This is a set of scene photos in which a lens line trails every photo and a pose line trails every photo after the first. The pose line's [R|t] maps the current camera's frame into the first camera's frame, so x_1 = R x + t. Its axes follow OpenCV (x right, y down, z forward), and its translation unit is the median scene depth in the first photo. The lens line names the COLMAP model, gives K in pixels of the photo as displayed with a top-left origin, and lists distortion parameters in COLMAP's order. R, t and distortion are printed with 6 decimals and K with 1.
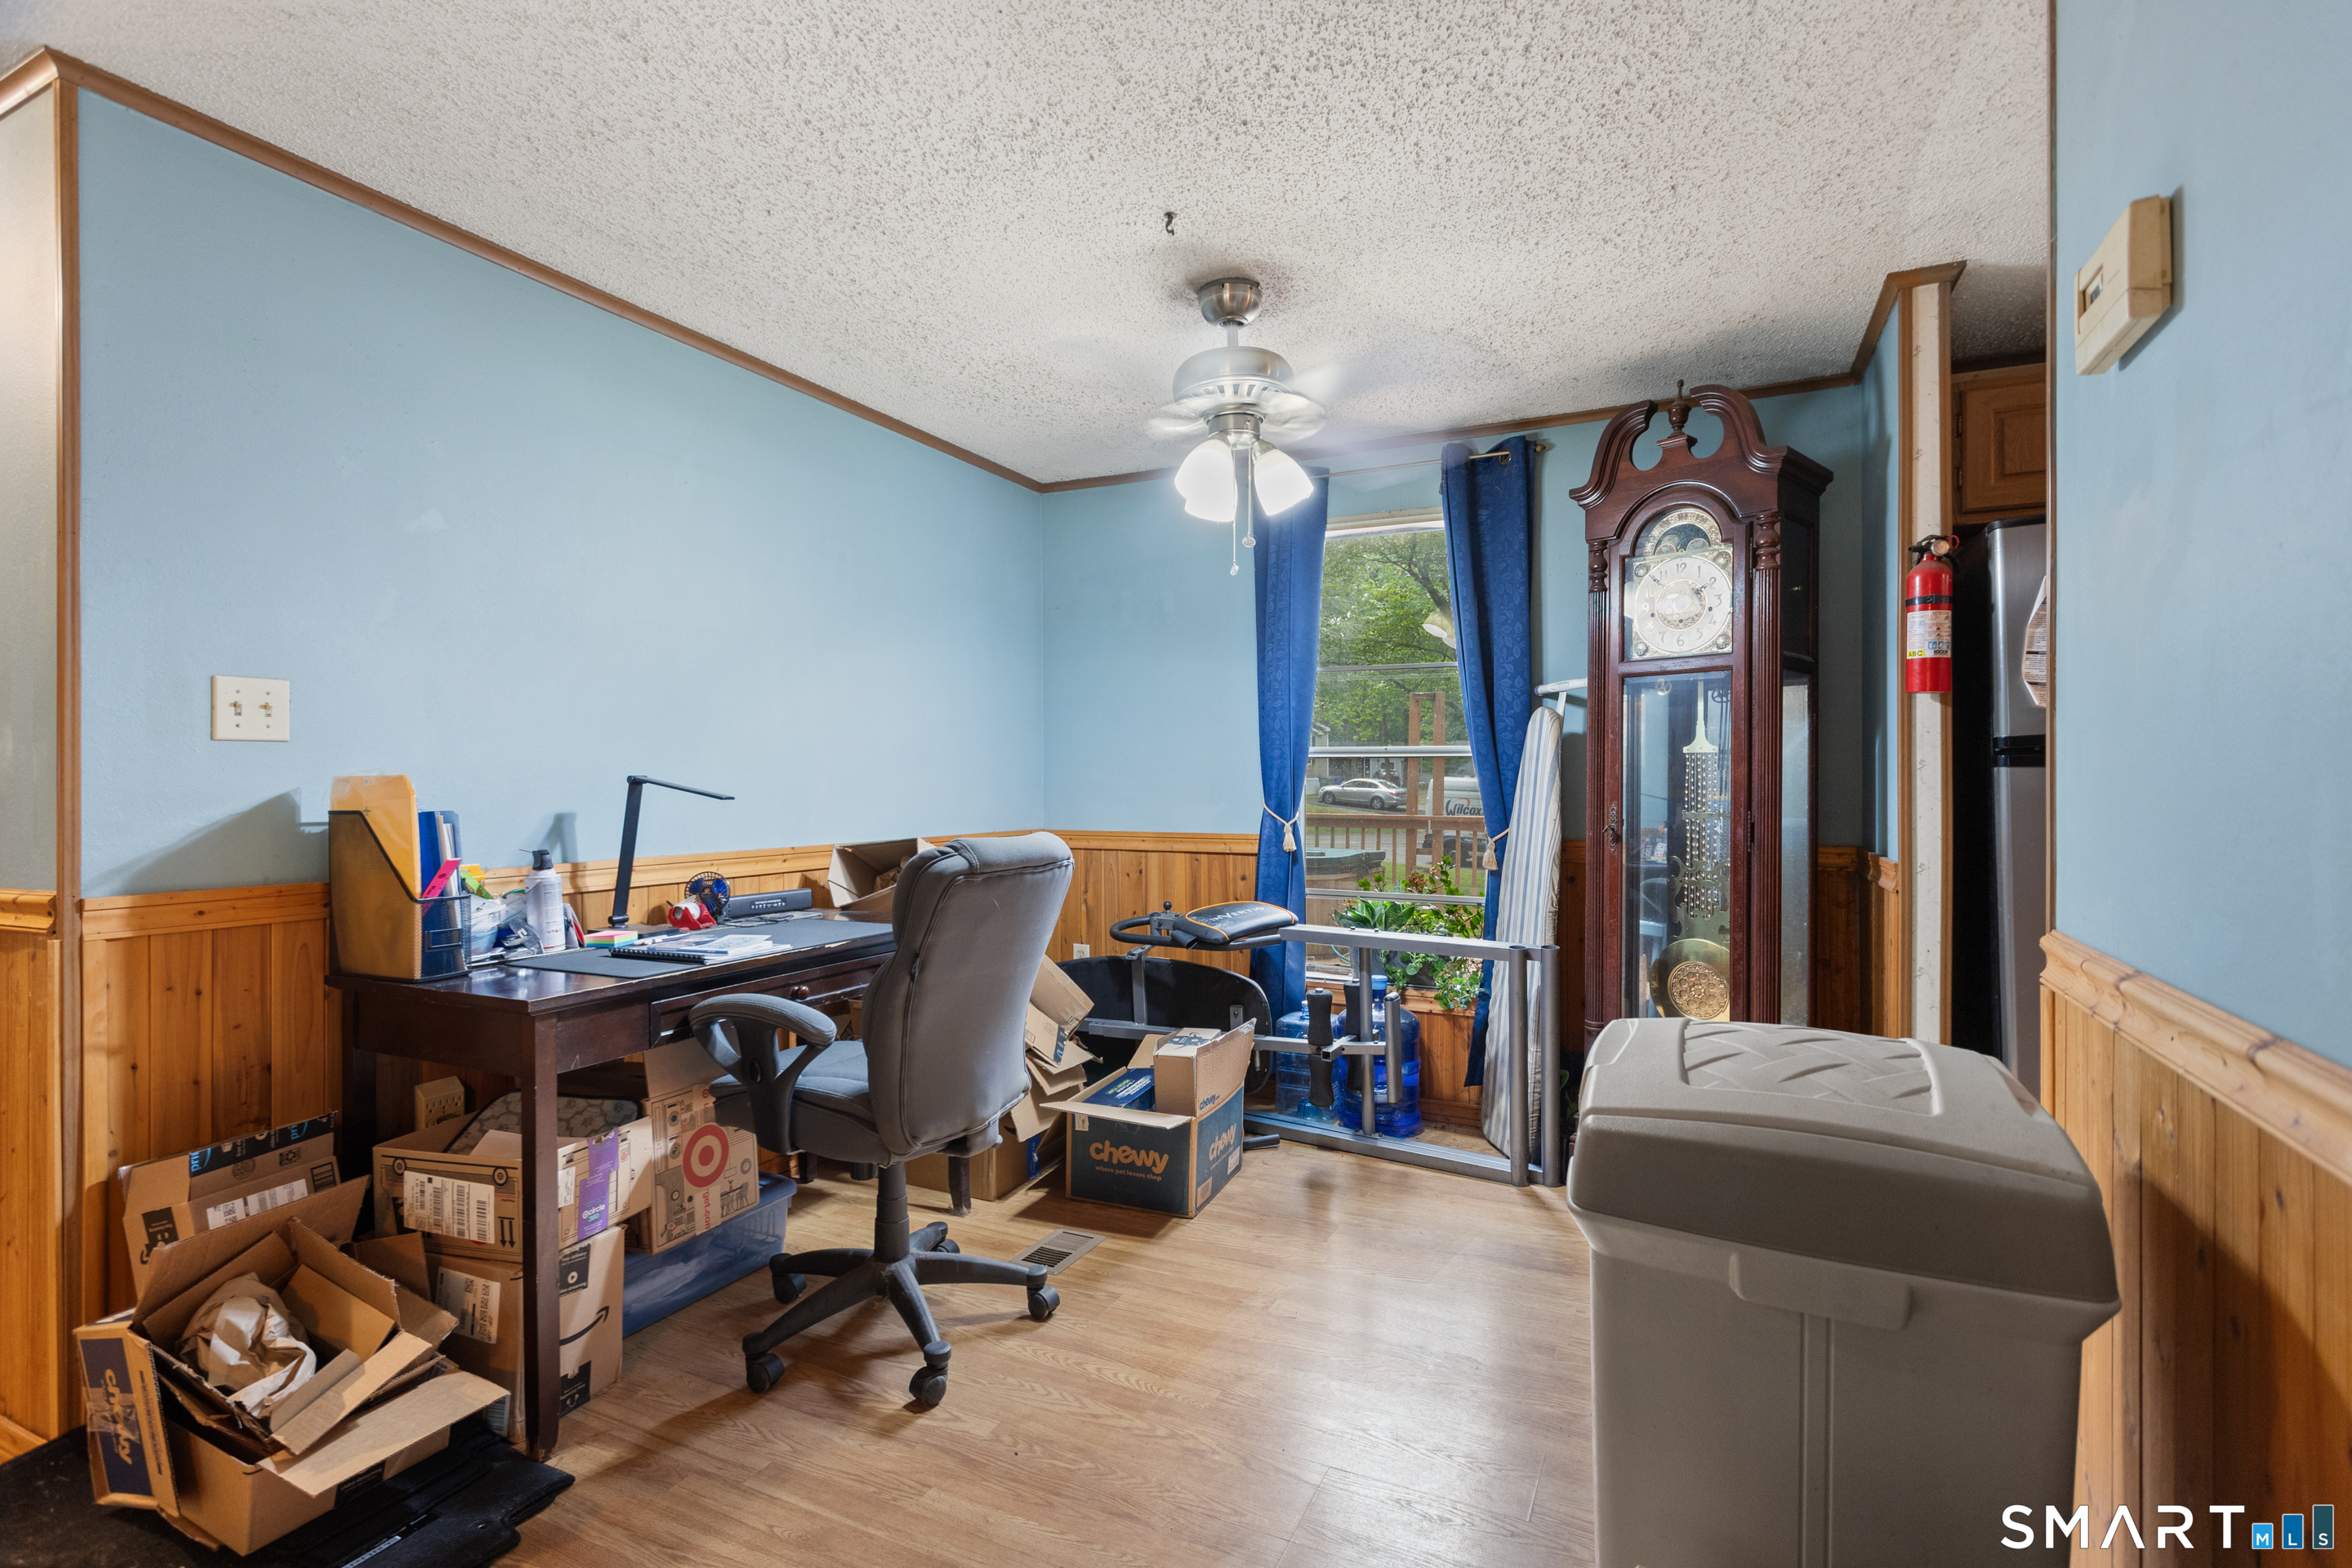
lens RADIAL K [[1100.1, 0, 1169.1], [0, 1100.1, 774.5], [0, 0, 1]] dist [-0.001524, 0.000309]
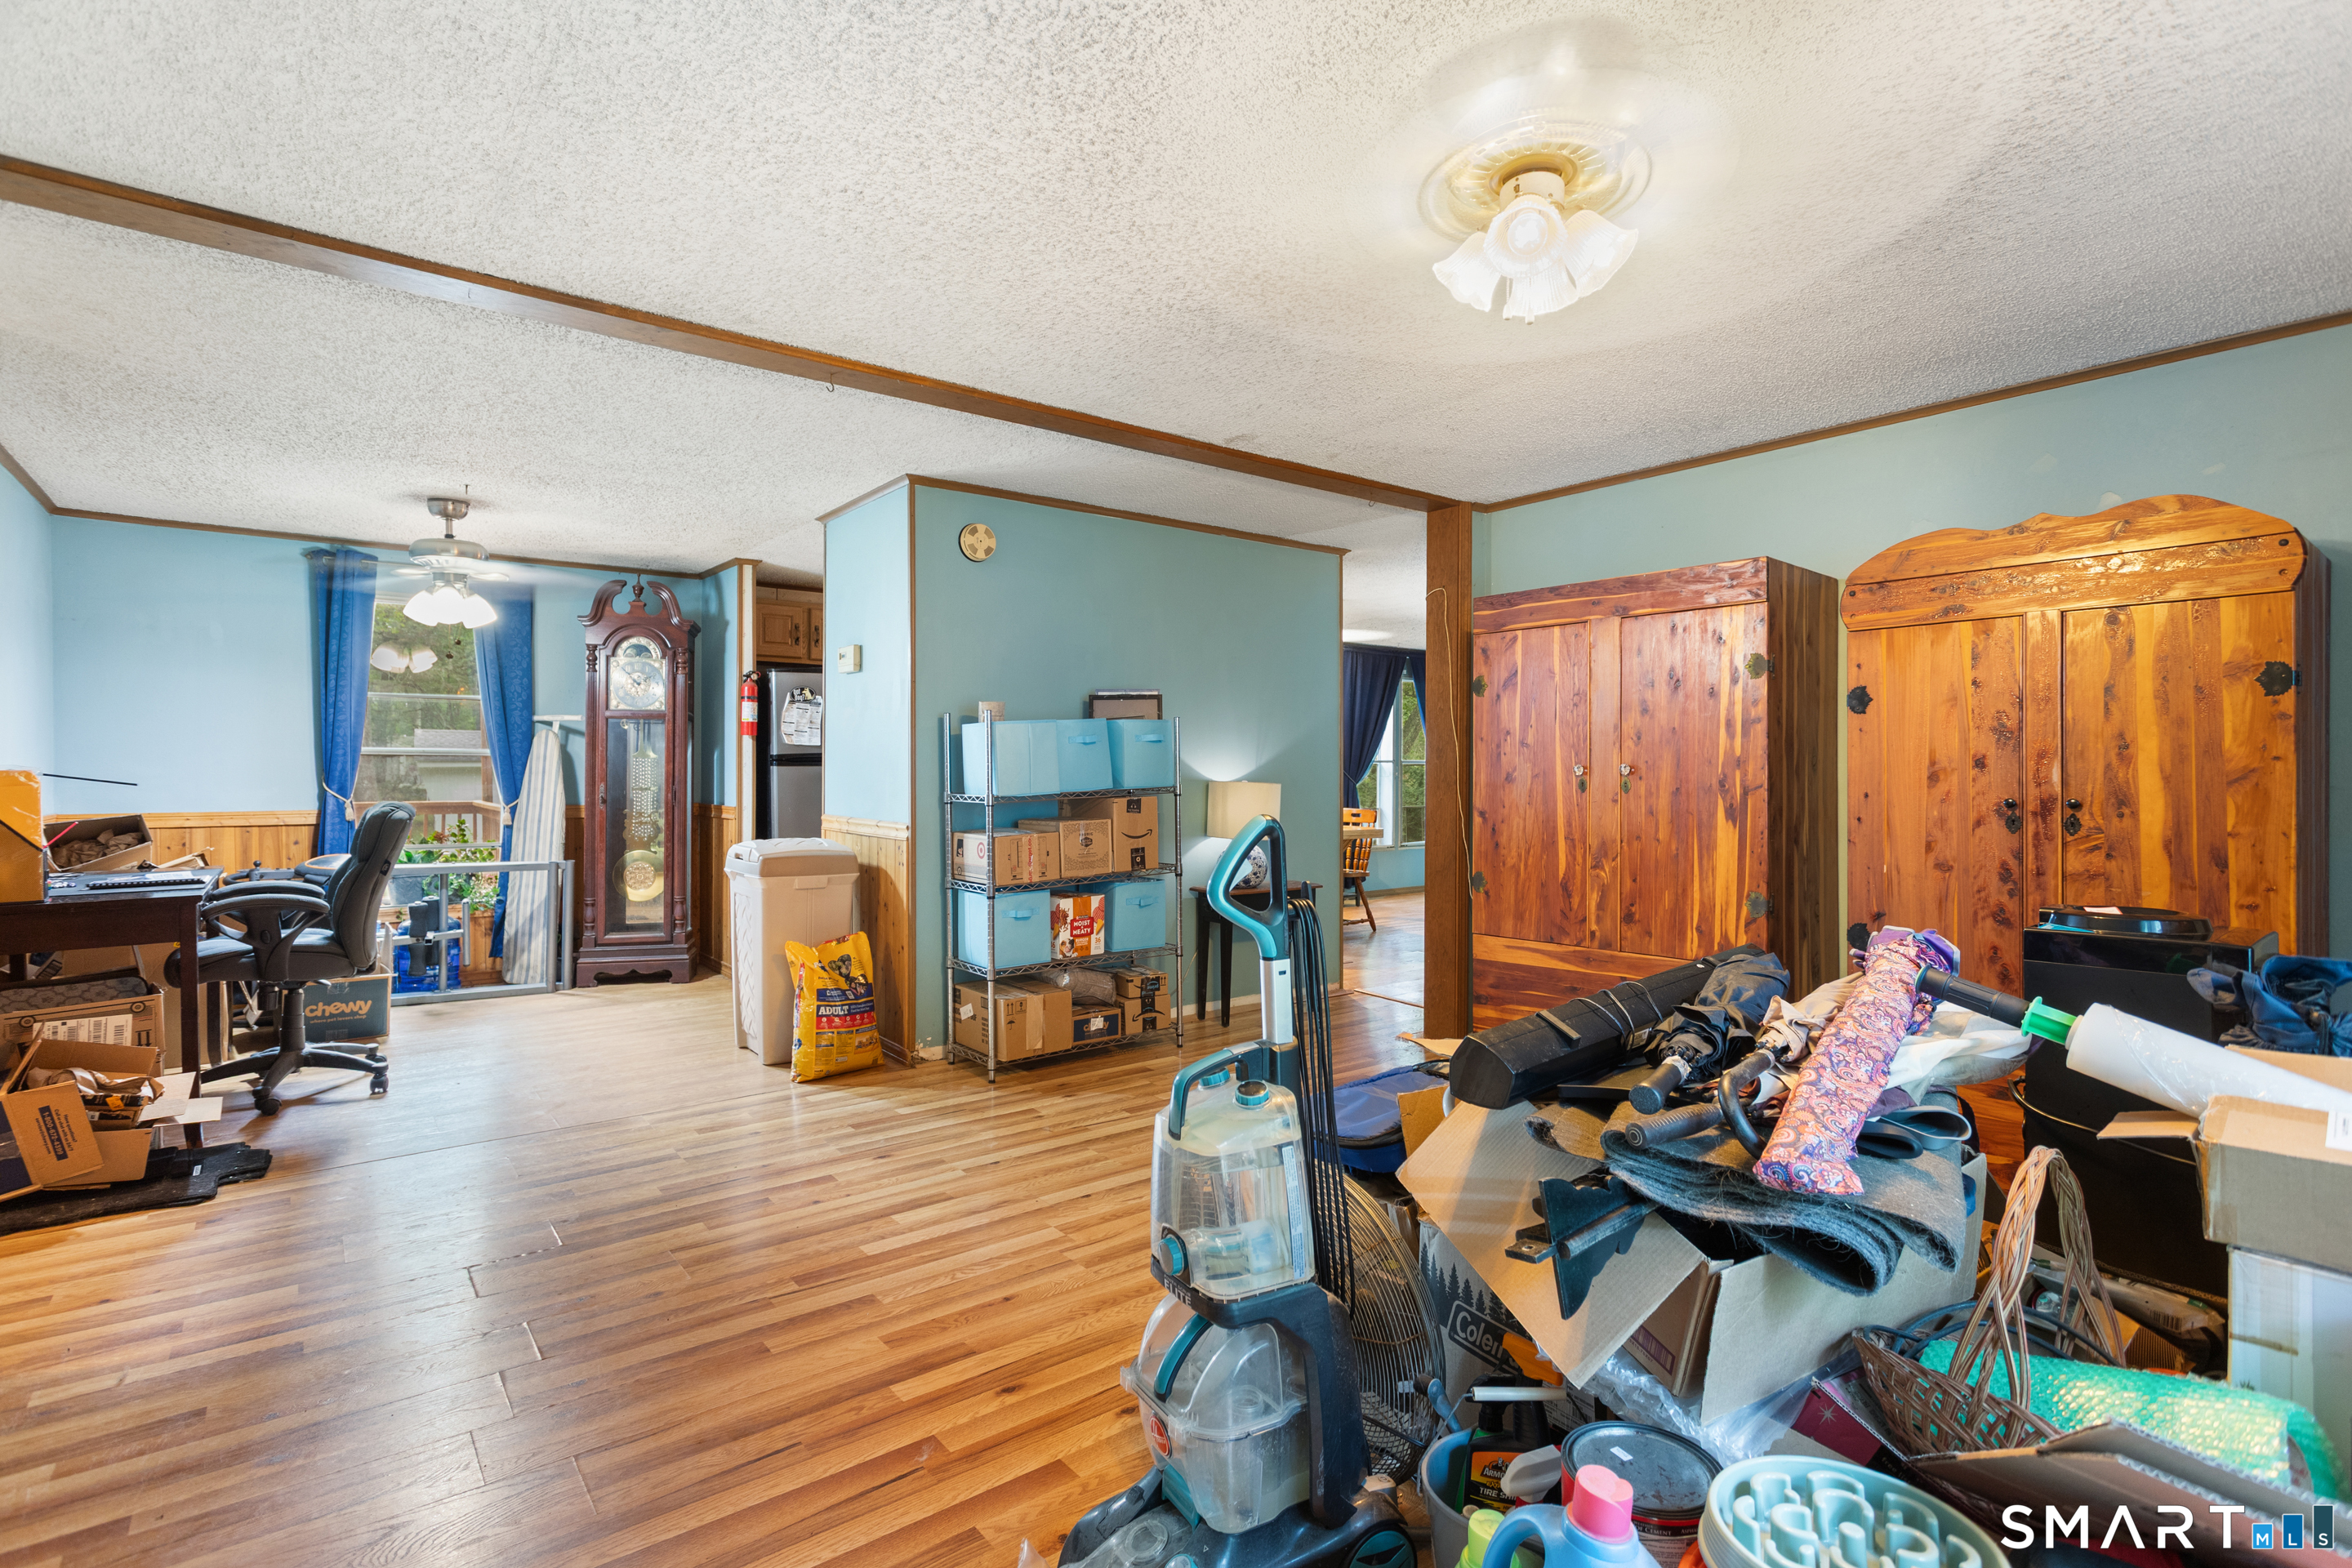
lens RADIAL K [[1100.1, 0, 1171.7], [0, 1100.1, 768.2], [0, 0, 1]] dist [-0.001524, 0.000309]
pose [[0.434529, 0.002044, 0.900656, -0.929796], [-0.010836, 0.999937, 0.002959, -0.018517], [-0.900593, -0.011045, 0.434524, -0.760511]]
